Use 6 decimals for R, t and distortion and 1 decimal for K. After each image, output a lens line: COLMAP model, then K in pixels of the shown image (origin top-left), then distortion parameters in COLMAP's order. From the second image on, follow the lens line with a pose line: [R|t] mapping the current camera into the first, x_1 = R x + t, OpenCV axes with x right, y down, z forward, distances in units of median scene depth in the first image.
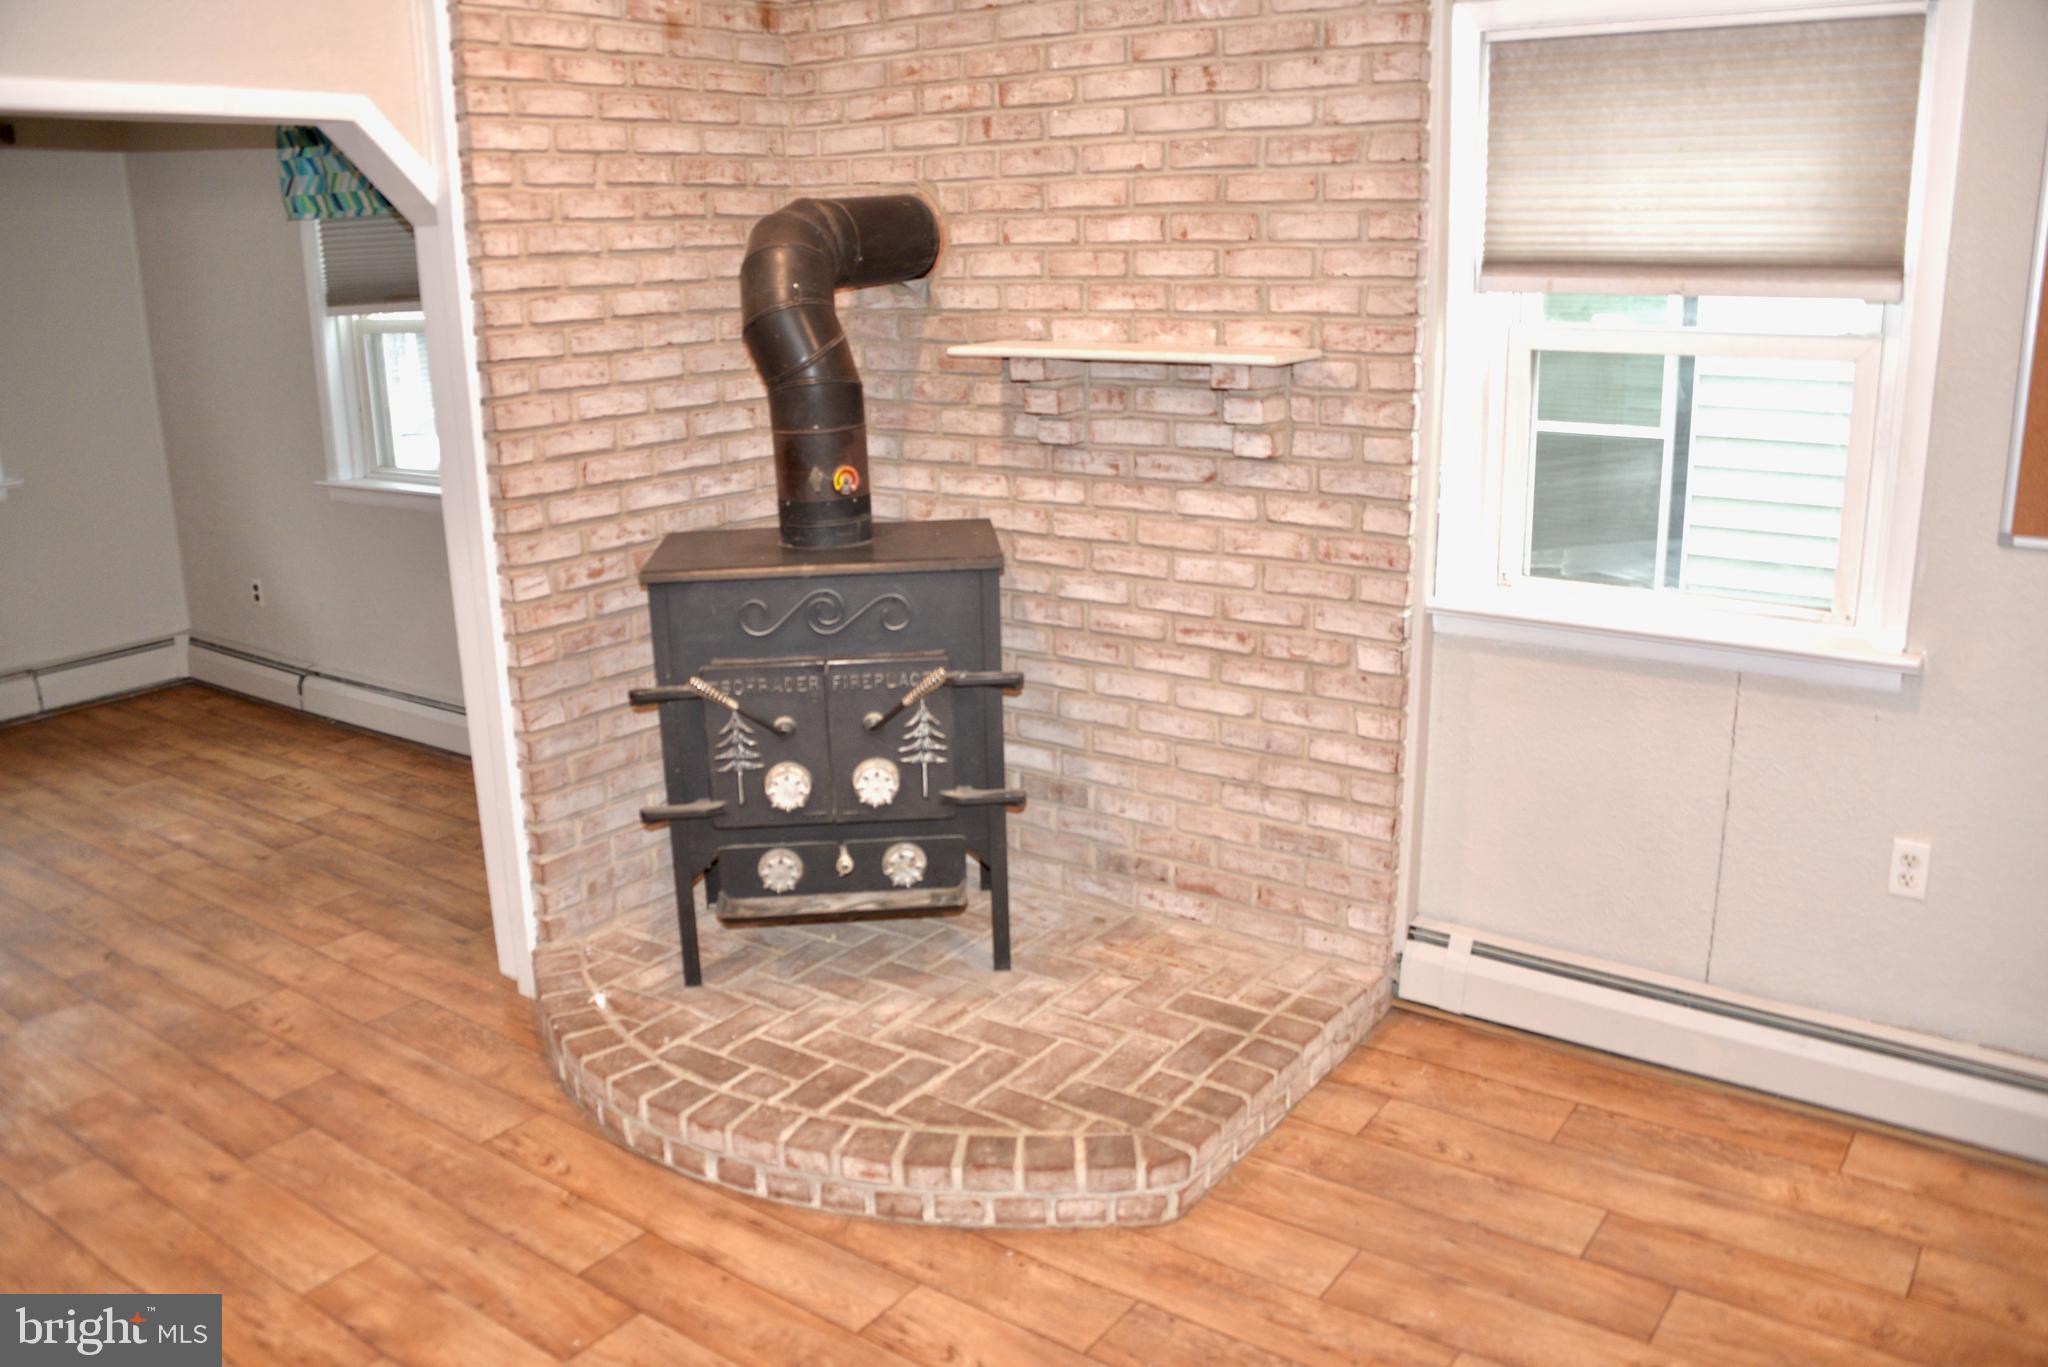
lens RADIAL K [[1646.4, 0, 1020.7], [0, 1646.4, 687.2], [0, 0, 1]] dist [-0.138706, 0.075804]
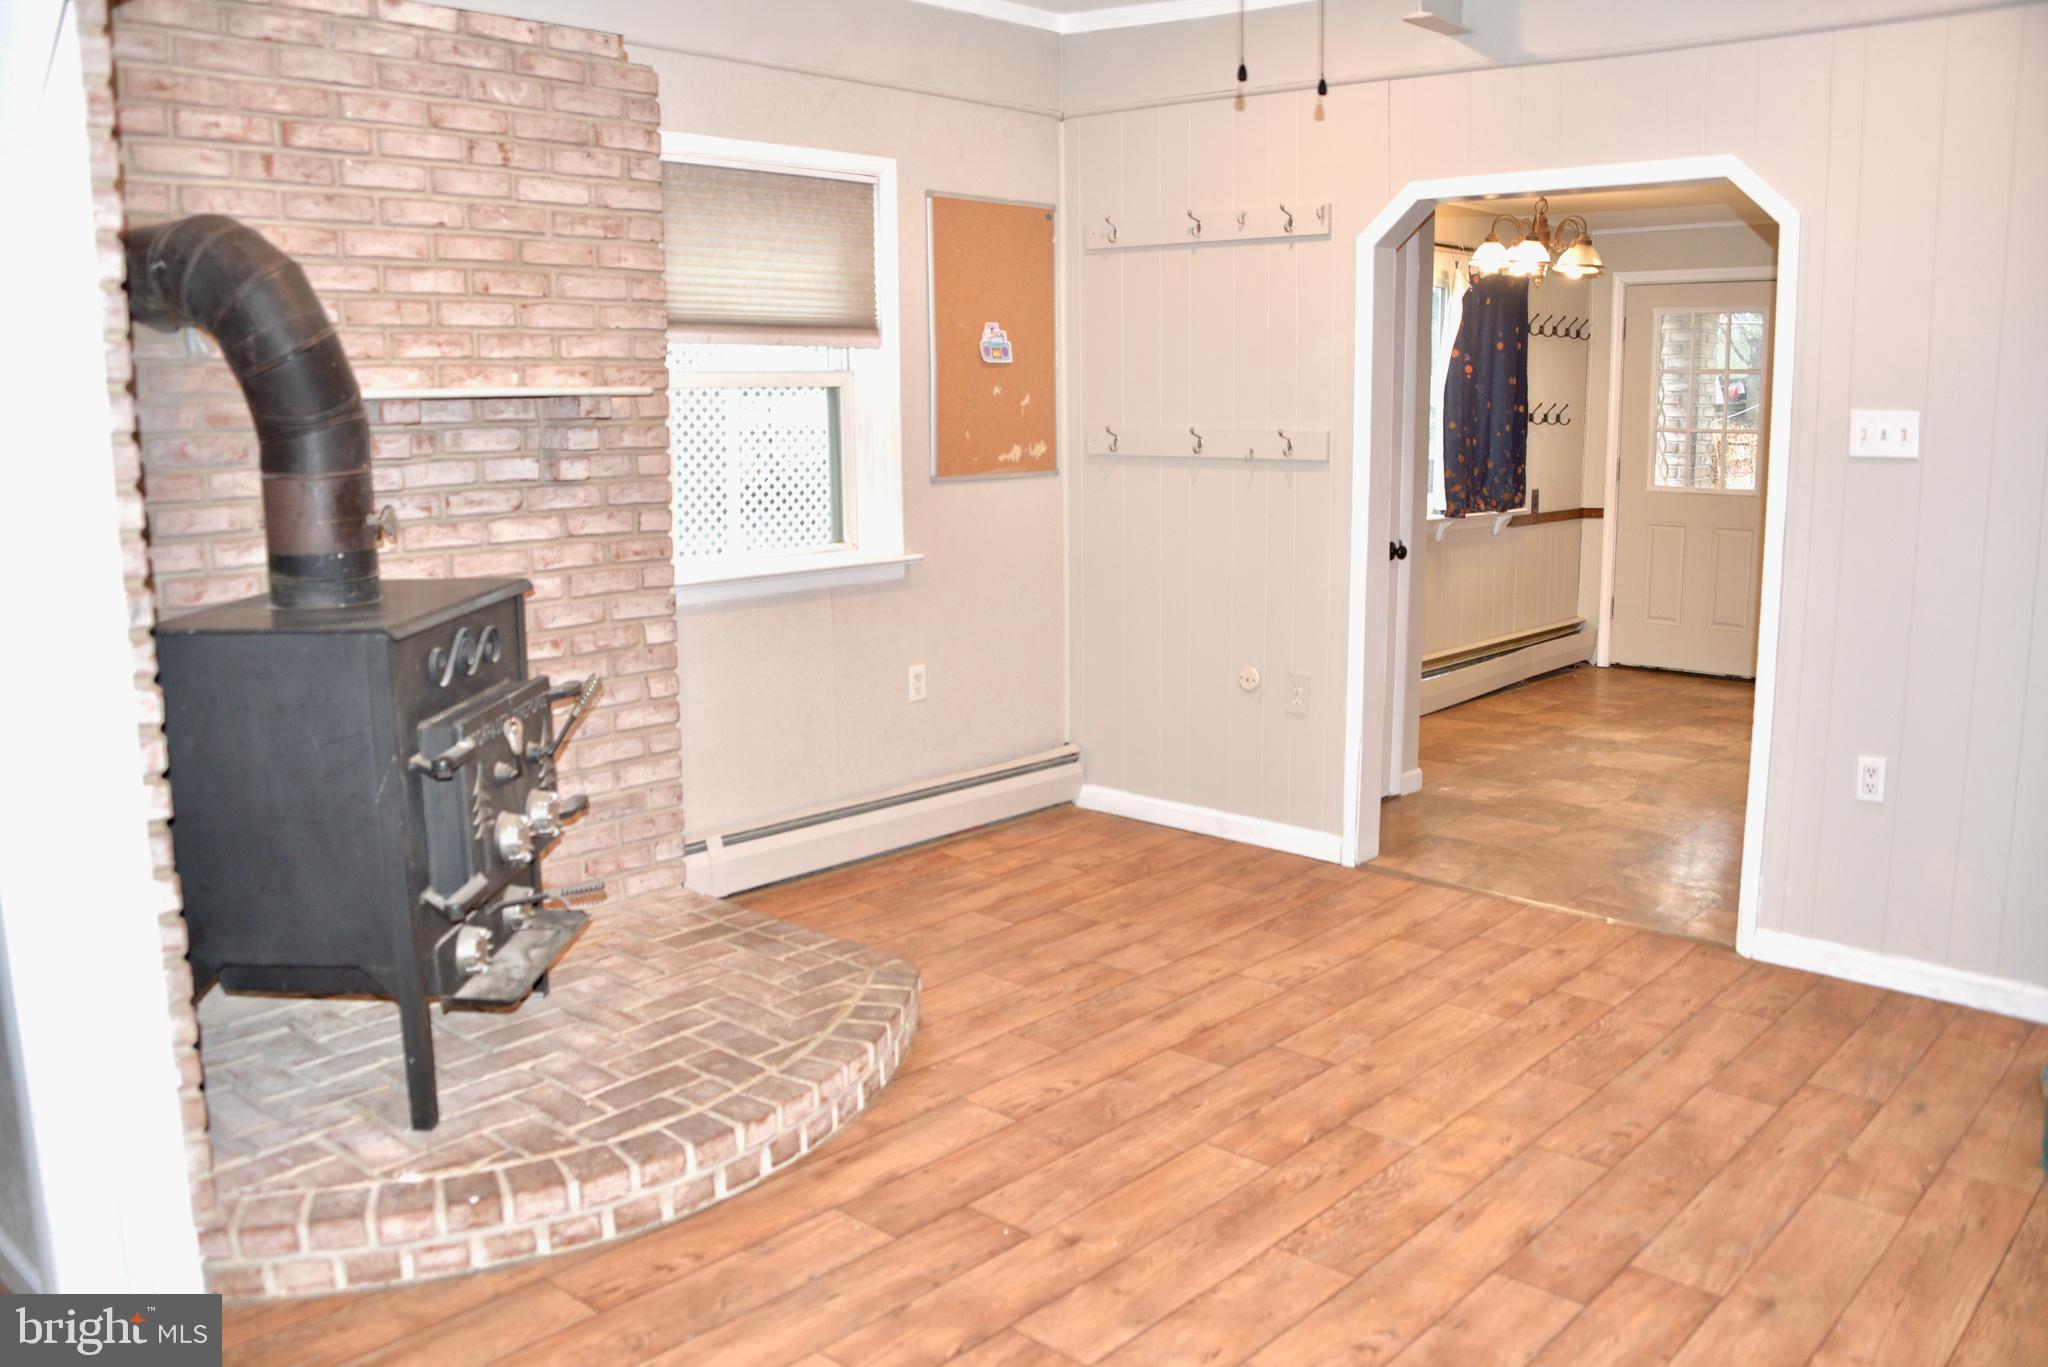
lens RADIAL K [[1646.4, 0, 1012.7], [0, 1646.4, 685.6], [0, 0, 1]] dist [-0.138706, 0.075804]
pose [[0.108979, -0.151920, 0.982366, -0.996691], [0.266957, 0.956421, 0.118292, -0.054137], [-0.957527, 0.249358, 0.144786, 0.571833]]
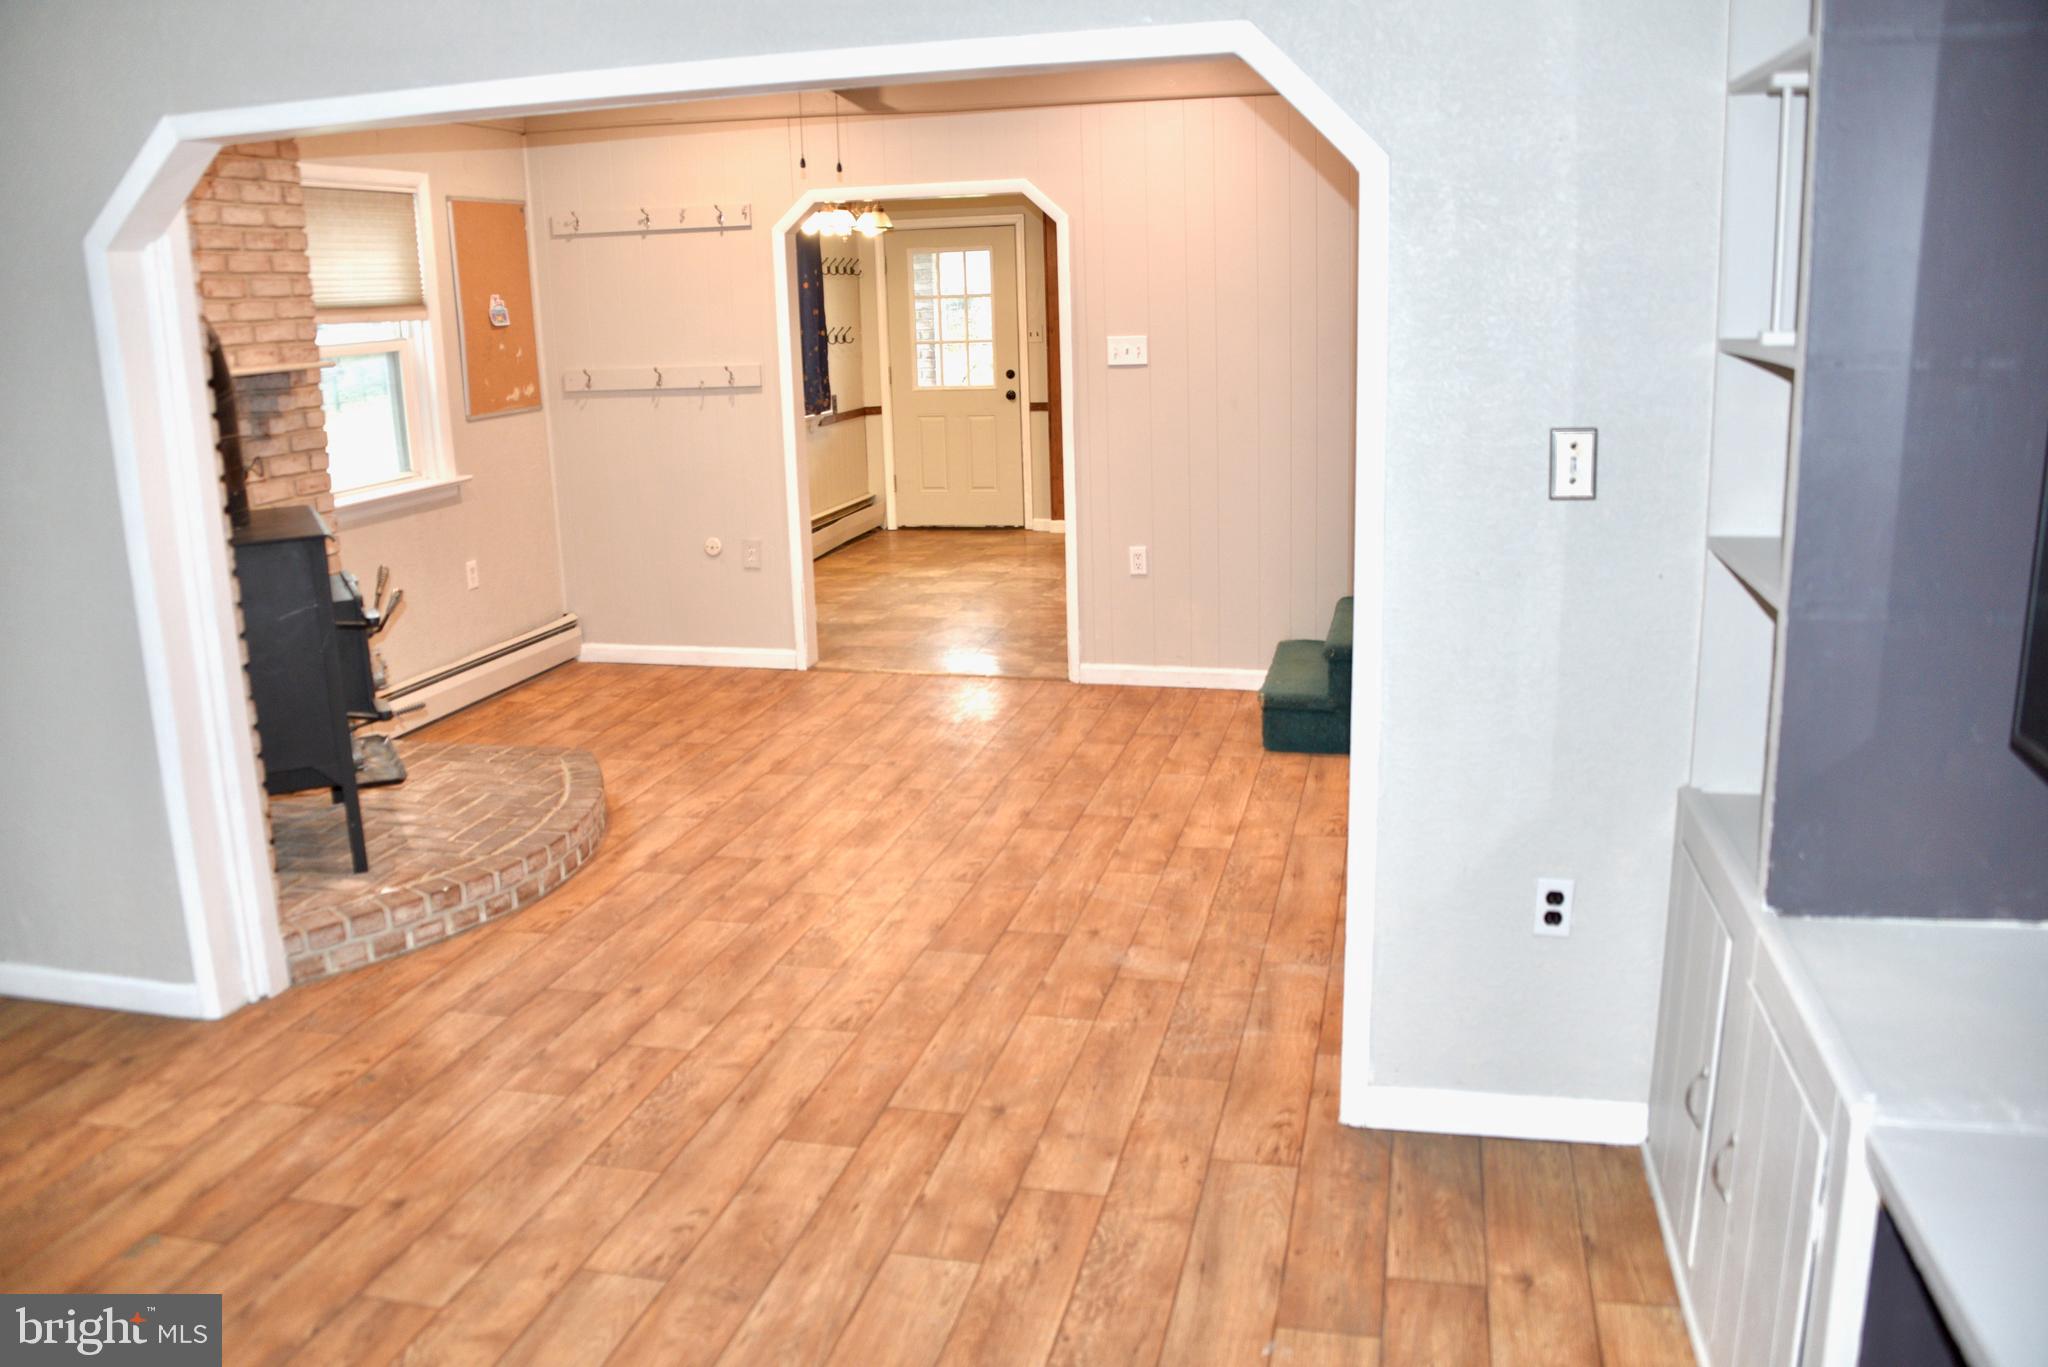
lens RADIAL K [[1646.4, 0, 1022.1], [0, 1646.4, 681.2], [0, 0, 1]] dist [-0.138706, 0.075804]
pose [[-0.383616, -0.183212, 0.905136, -1.562299], [0.279754, 0.911015, 0.302968, -0.190345], [-0.880100, 0.369439, -0.298226, 0.924075]]
